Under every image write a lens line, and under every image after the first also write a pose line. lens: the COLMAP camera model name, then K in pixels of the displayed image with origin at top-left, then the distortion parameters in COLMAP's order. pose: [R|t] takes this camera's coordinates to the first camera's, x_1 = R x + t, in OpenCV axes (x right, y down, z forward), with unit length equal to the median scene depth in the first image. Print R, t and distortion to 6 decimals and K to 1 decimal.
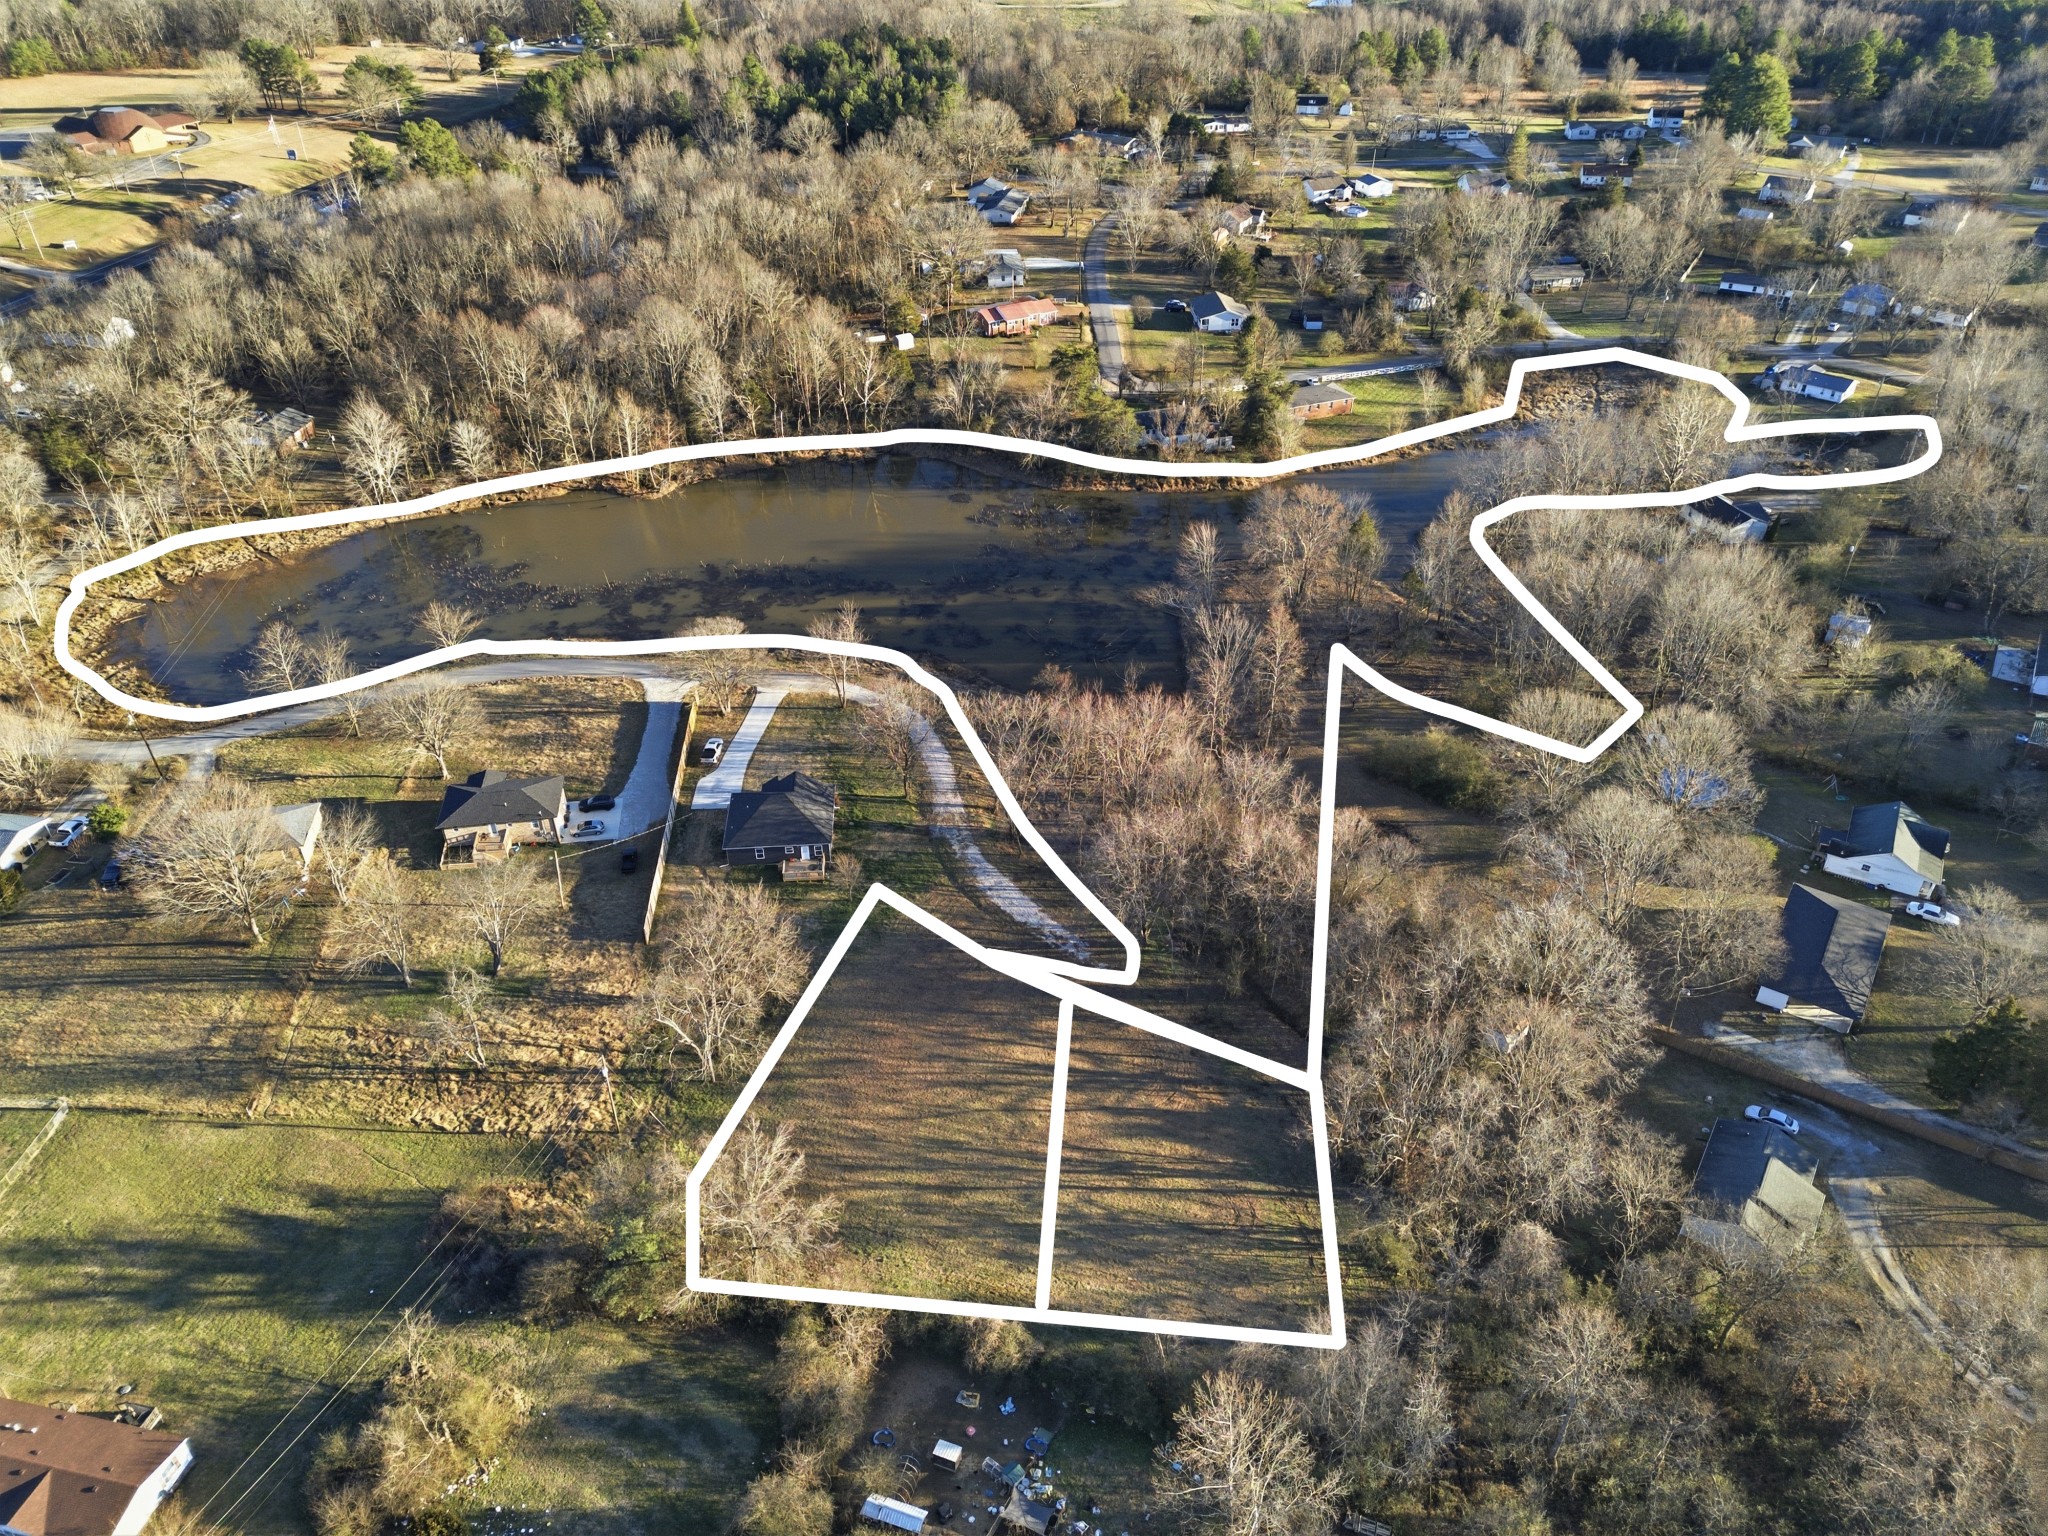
lens RADIAL K [[1447.3, 0, 1025.8], [0, 1447.3, 765.2], [0, 0, 1]] dist [0.058283, -0.044890]
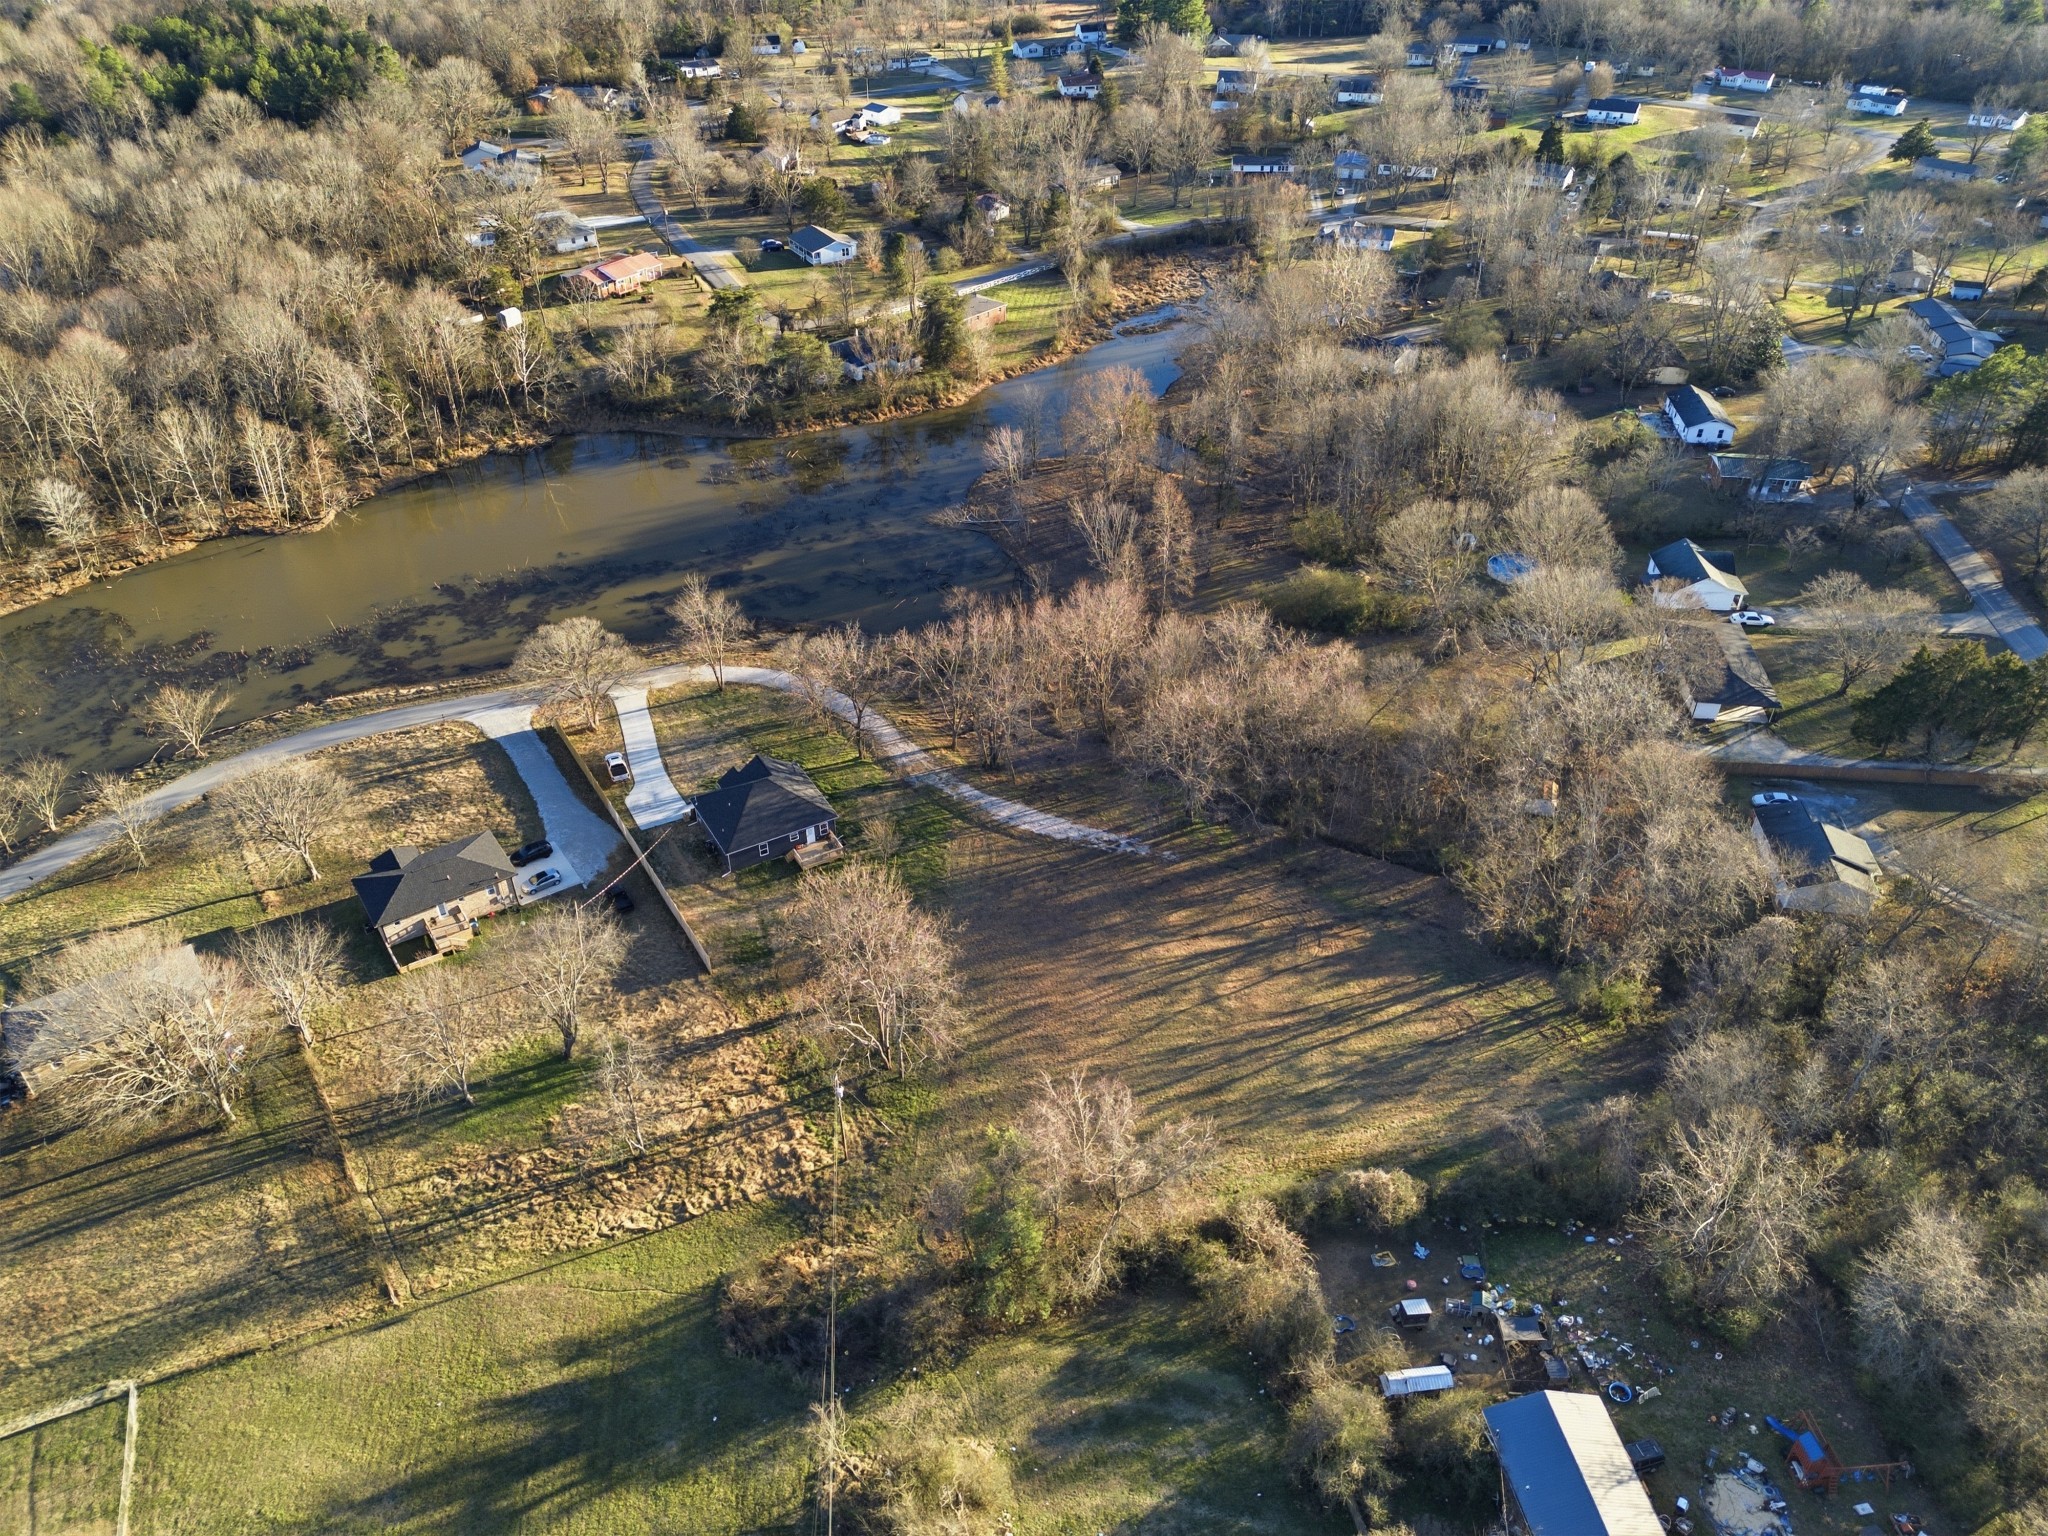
lens RADIAL K [[1447.3, 0, 1026.4], [0, 1447.3, 760.7], [0, 0, 1]] dist [0.058283, -0.044890]
pose [[0.899280, -0.253618, 0.356334, -0.386522], [0.249099, 0.966657, 0.059360, -0.005283], [-0.359508, 0.035382, 0.932471, 0.120457]]
